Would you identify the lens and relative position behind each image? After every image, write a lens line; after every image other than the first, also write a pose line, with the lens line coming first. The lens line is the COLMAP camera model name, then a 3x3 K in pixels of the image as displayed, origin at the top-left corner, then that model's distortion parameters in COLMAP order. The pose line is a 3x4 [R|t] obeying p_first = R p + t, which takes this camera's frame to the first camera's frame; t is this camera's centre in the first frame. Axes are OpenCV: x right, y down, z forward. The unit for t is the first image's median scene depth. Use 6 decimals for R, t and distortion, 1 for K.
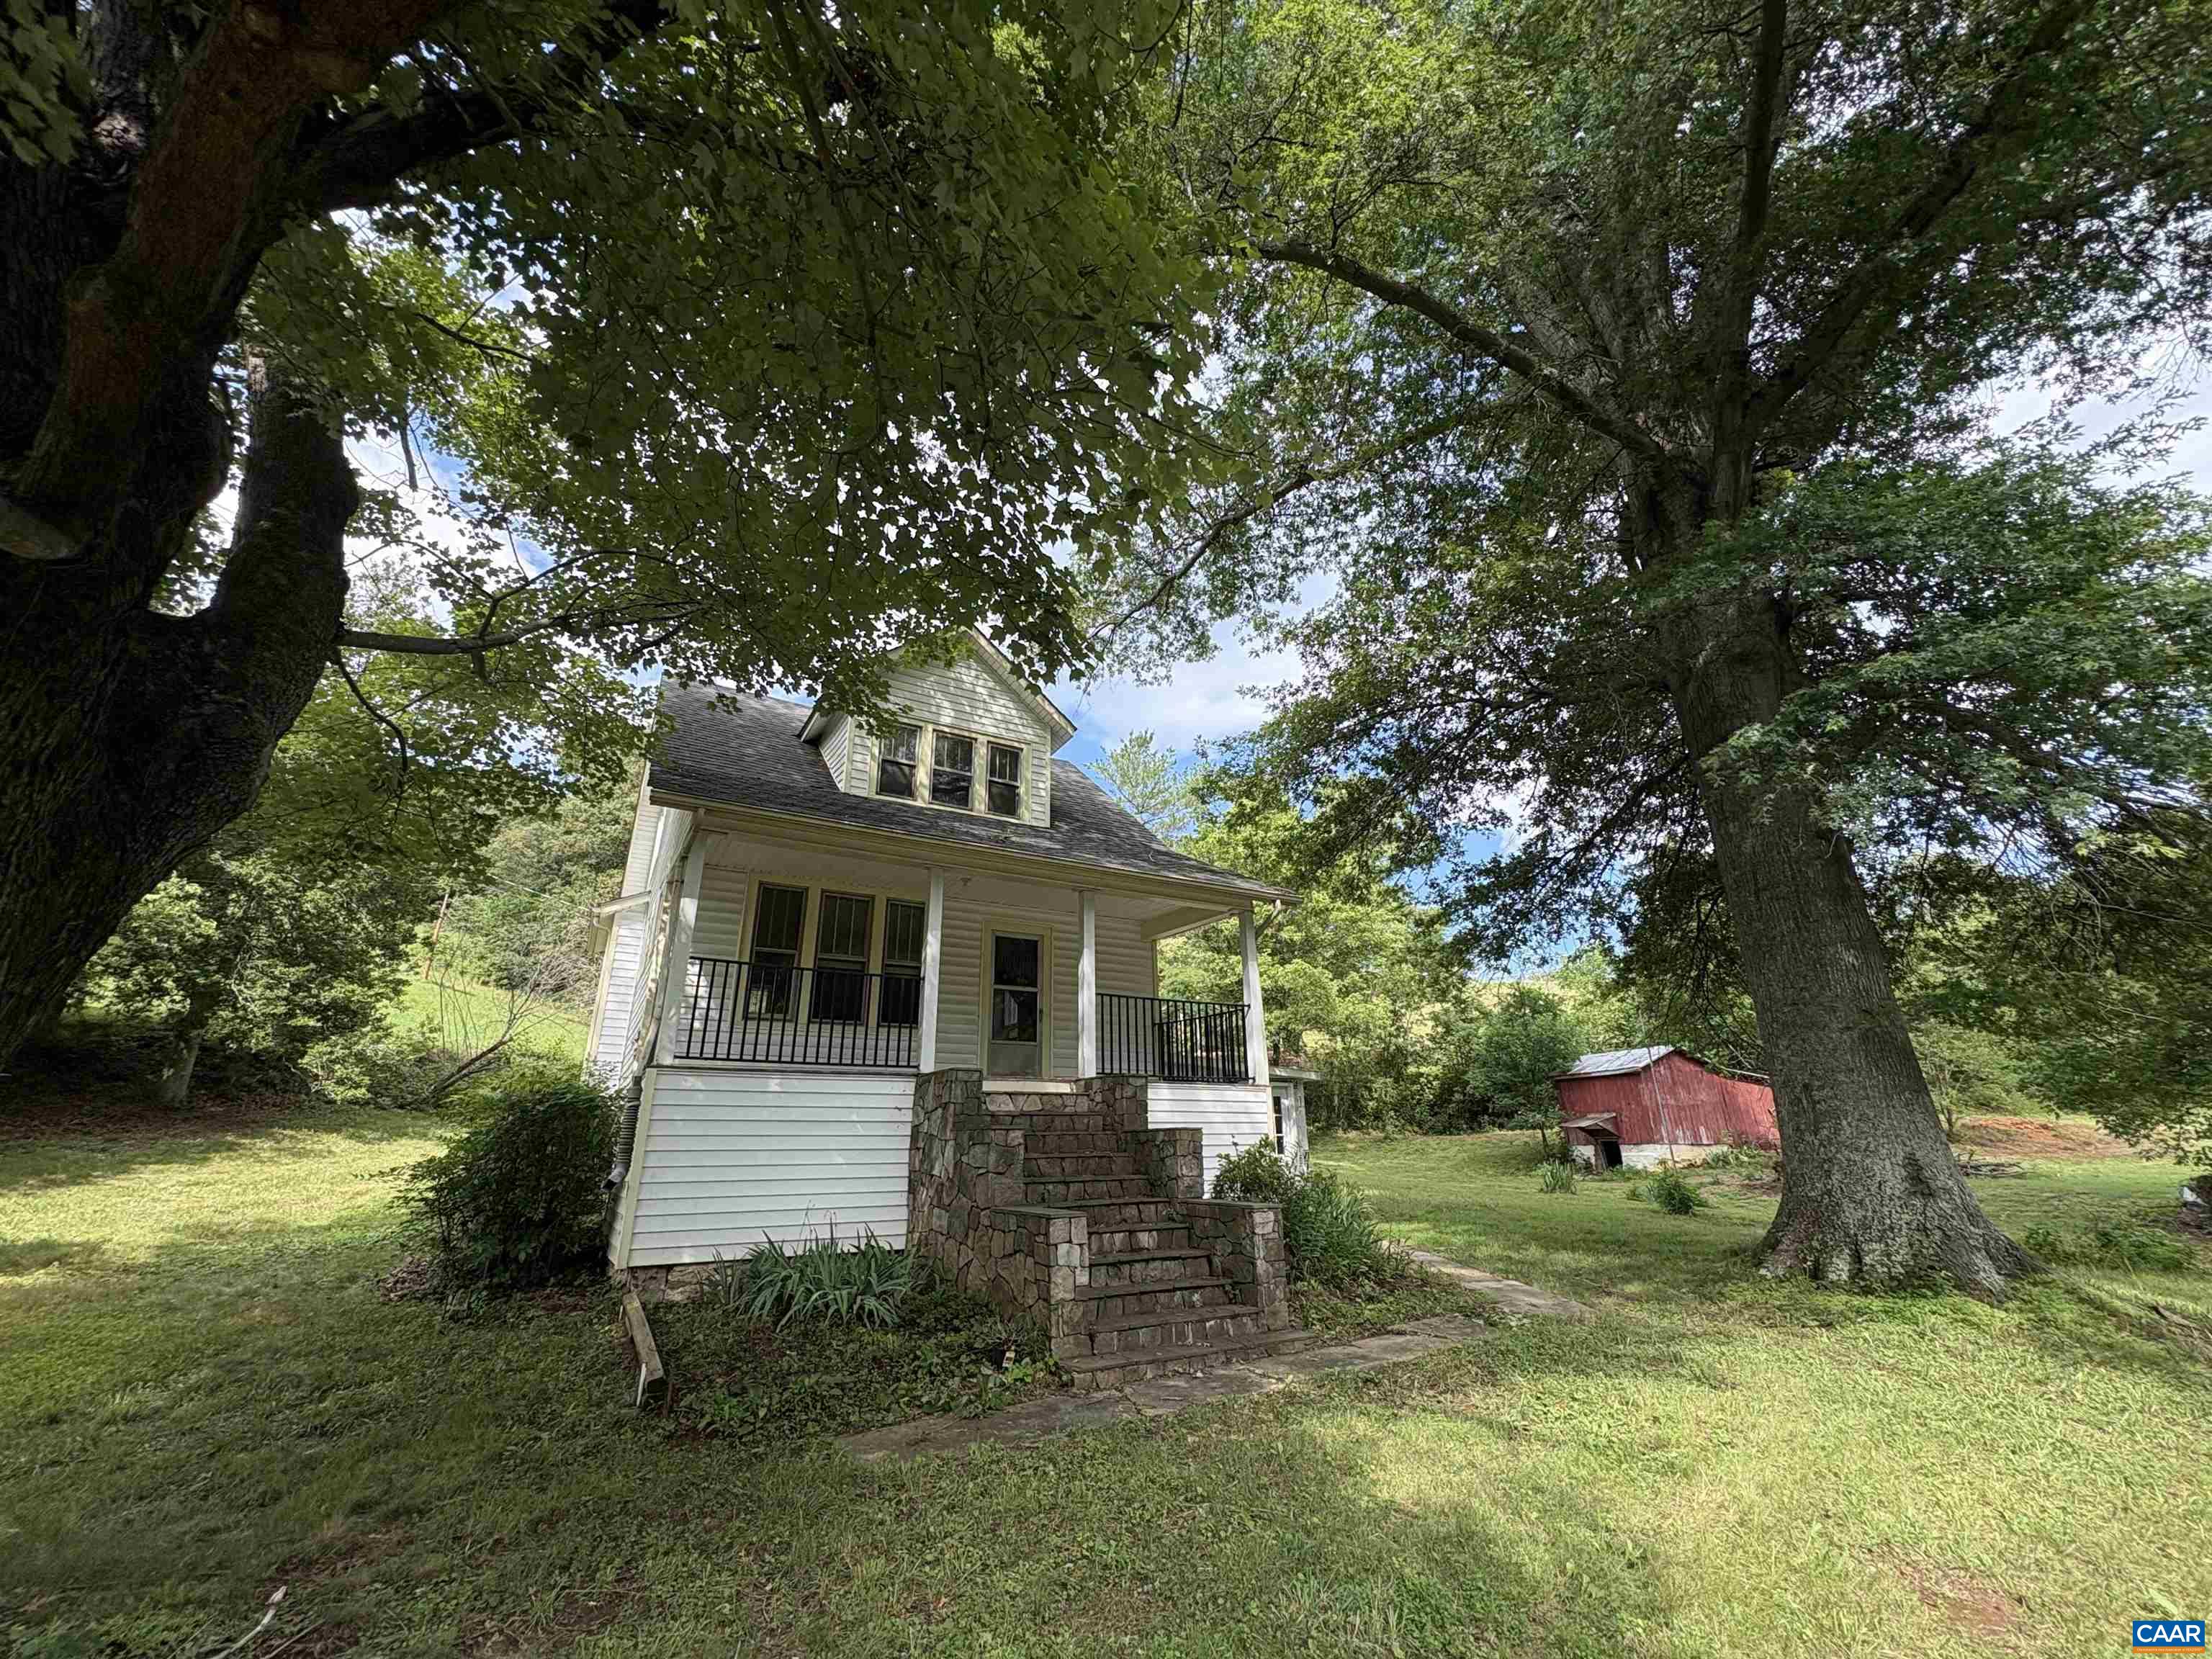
lens RADIAL K [[877.2, 0, 1105.2], [0, 877.2, 829.7], [0, 0, 1]] dist [0.000765, 0.000955]
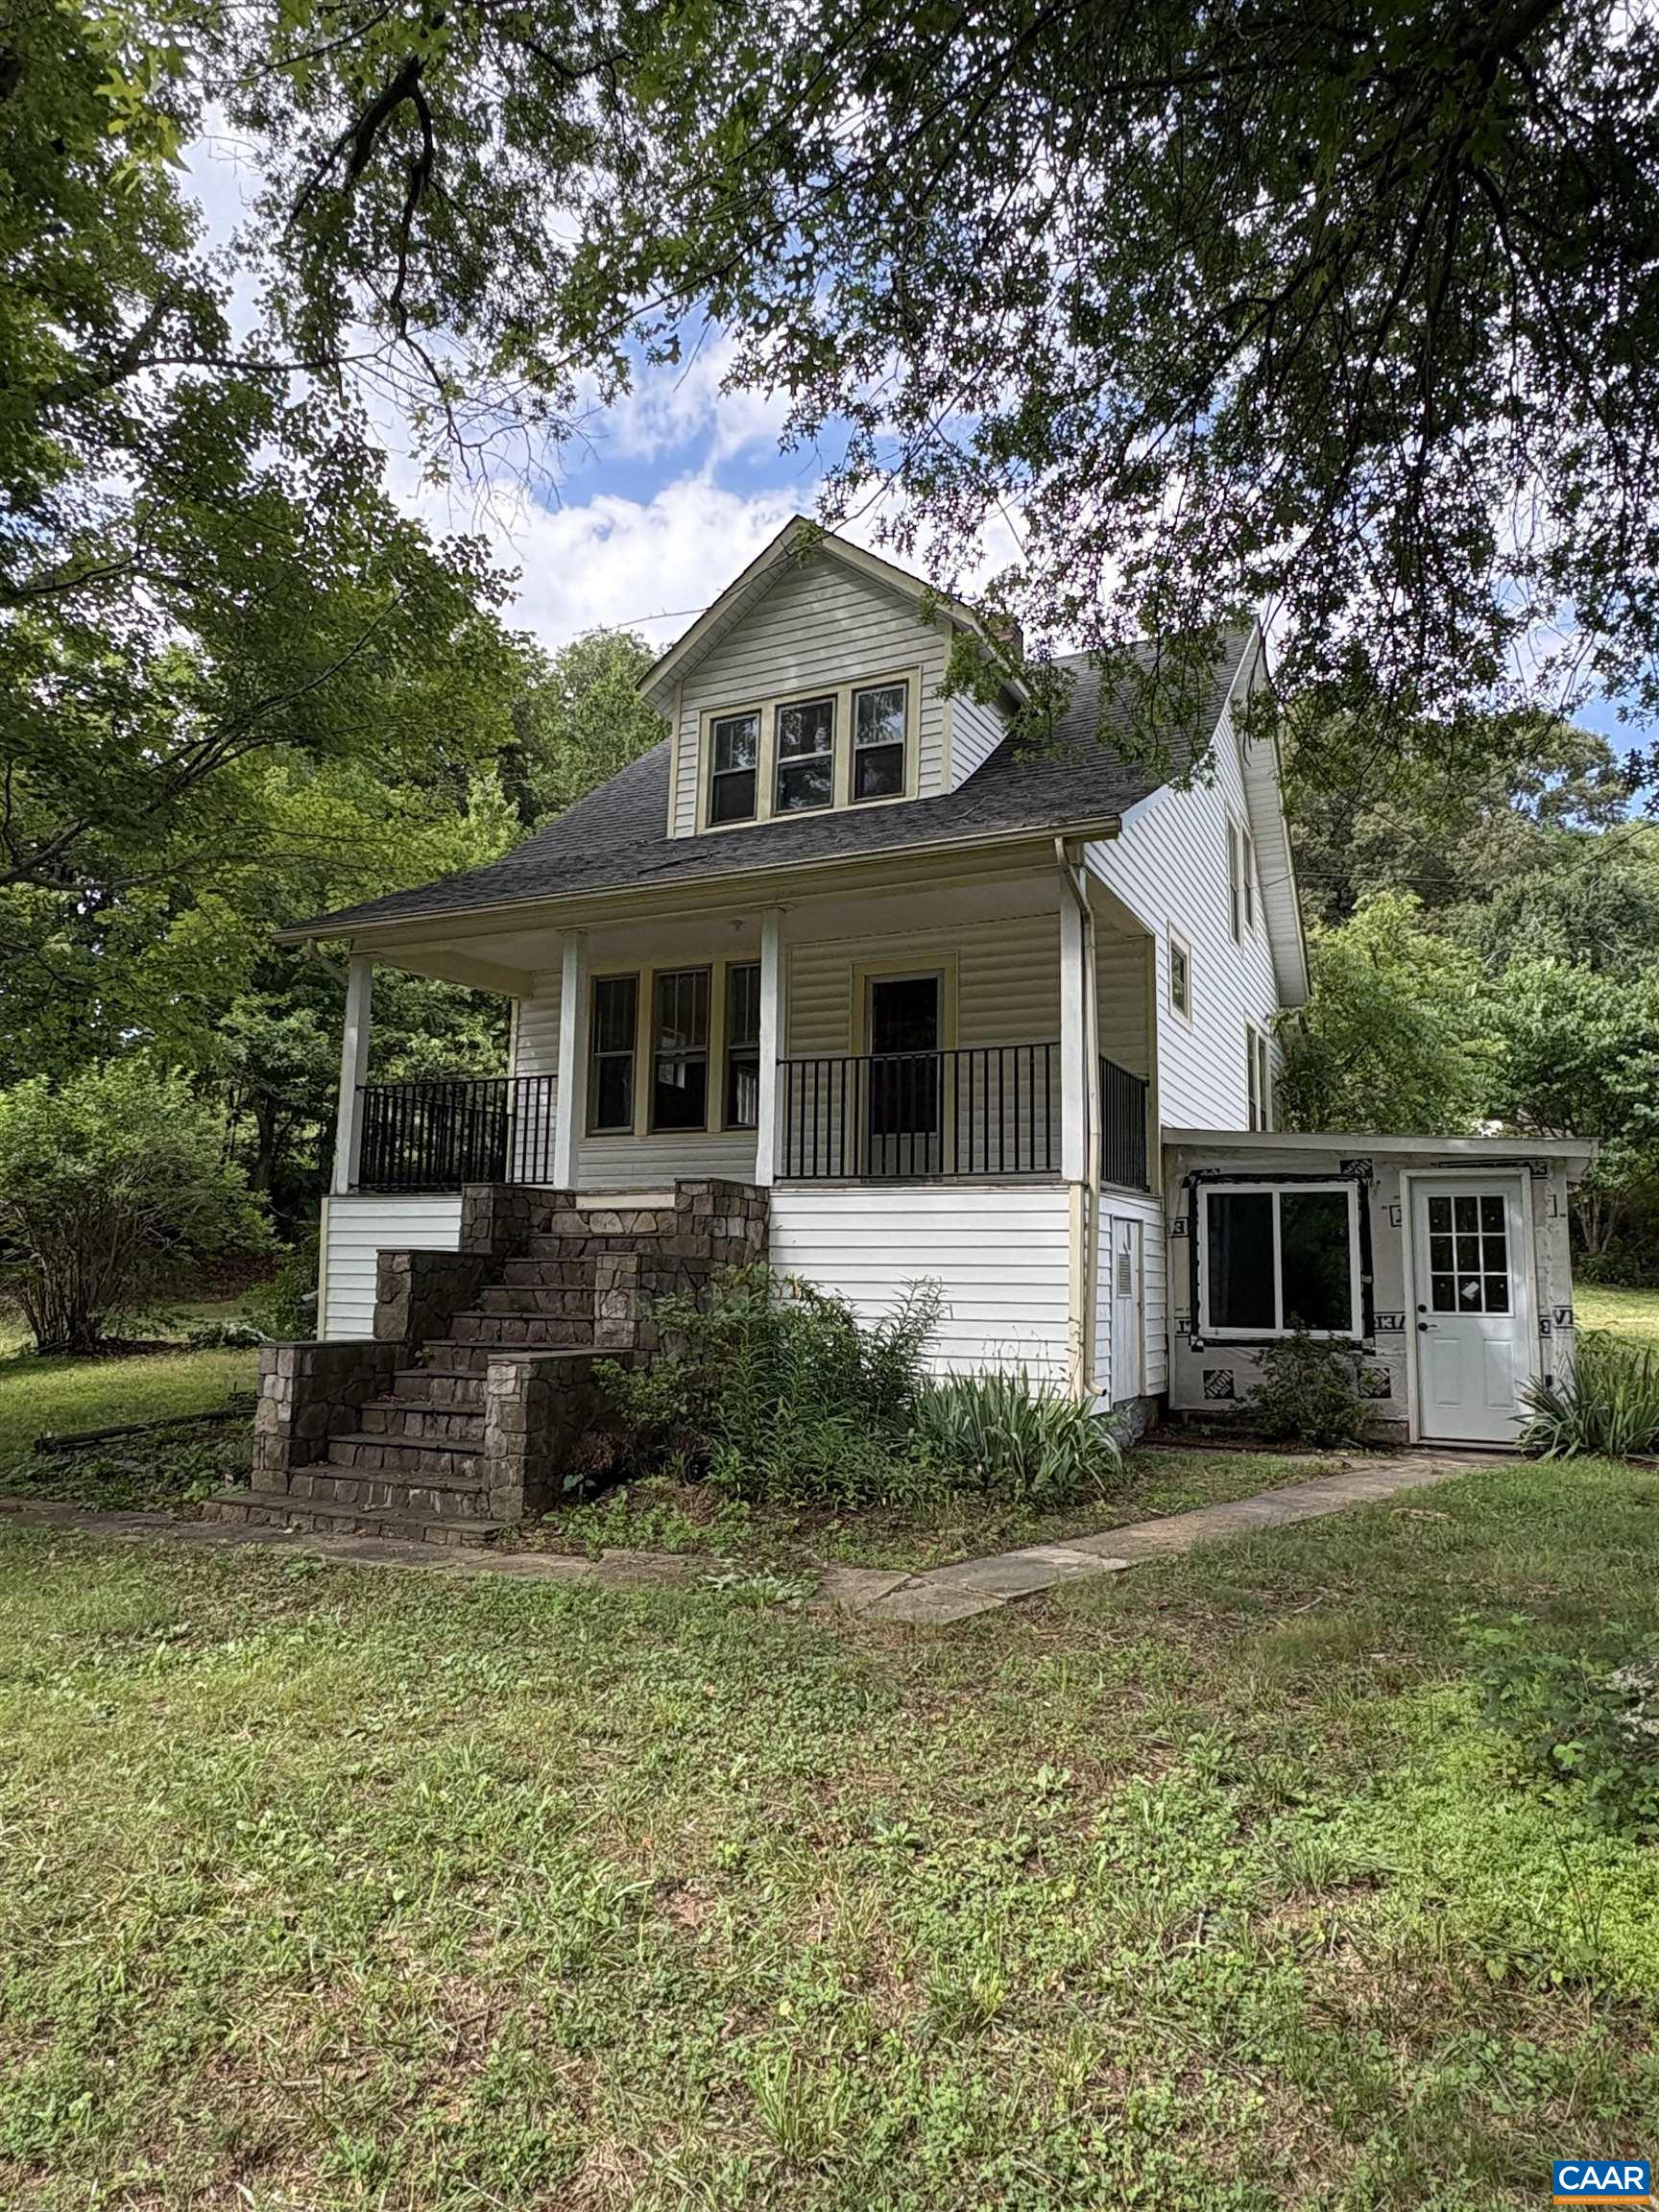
lens RADIAL K [[1345.9, 0, 822.8], [0, 1345.9, 1102.2], [0, 0, 1]] dist [-0.003875, 0.004308]
pose [[0.549316, -0.093236, -0.830397, 0.900712], [0.263534, 0.962371, 0.066277, 0.166857], [0.792970, -0.255245, 0.553216, 0.482340]]
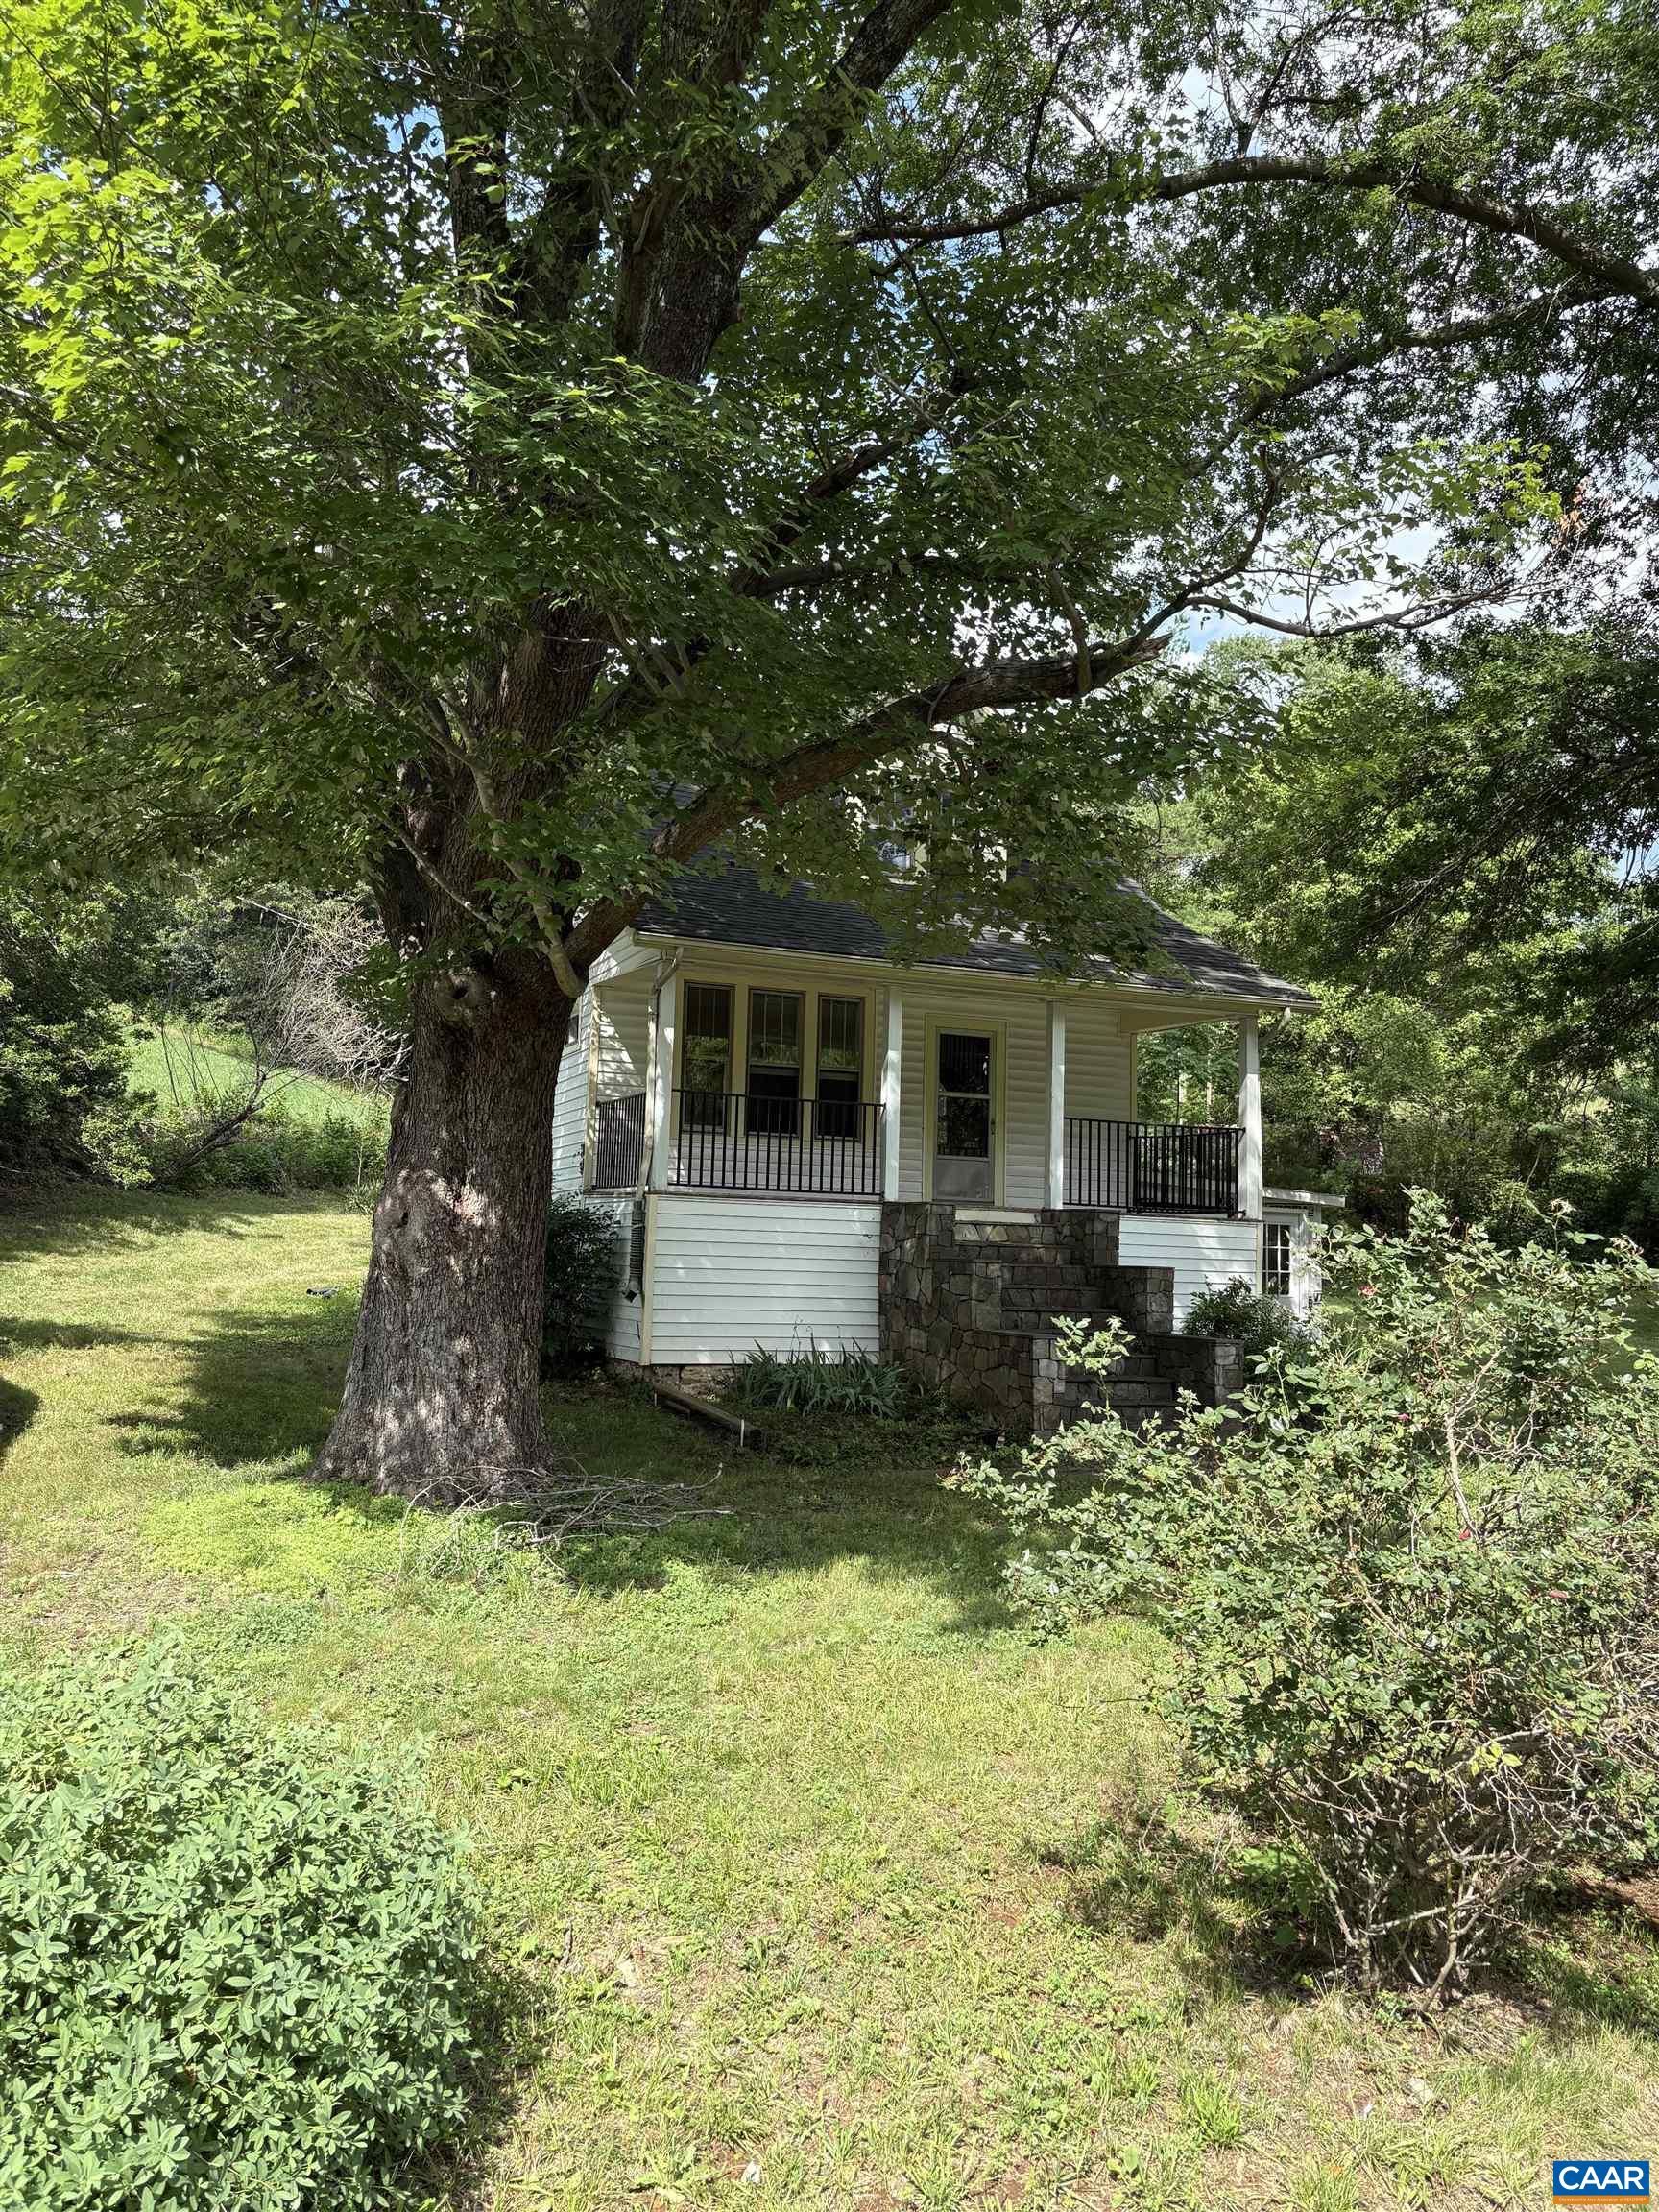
lens RADIAL K [[1667.3, 0, 799.1], [0, 1667.3, 1085.6], [0, 0, 1]] dist [0.068453, -0.052847]
pose [[0.989727, 0.024716, -0.140819, -0.042014], [0.010310, 0.970042, 0.242719, -0.280883], [0.142599, -0.241677, 0.959822, -0.720792]]
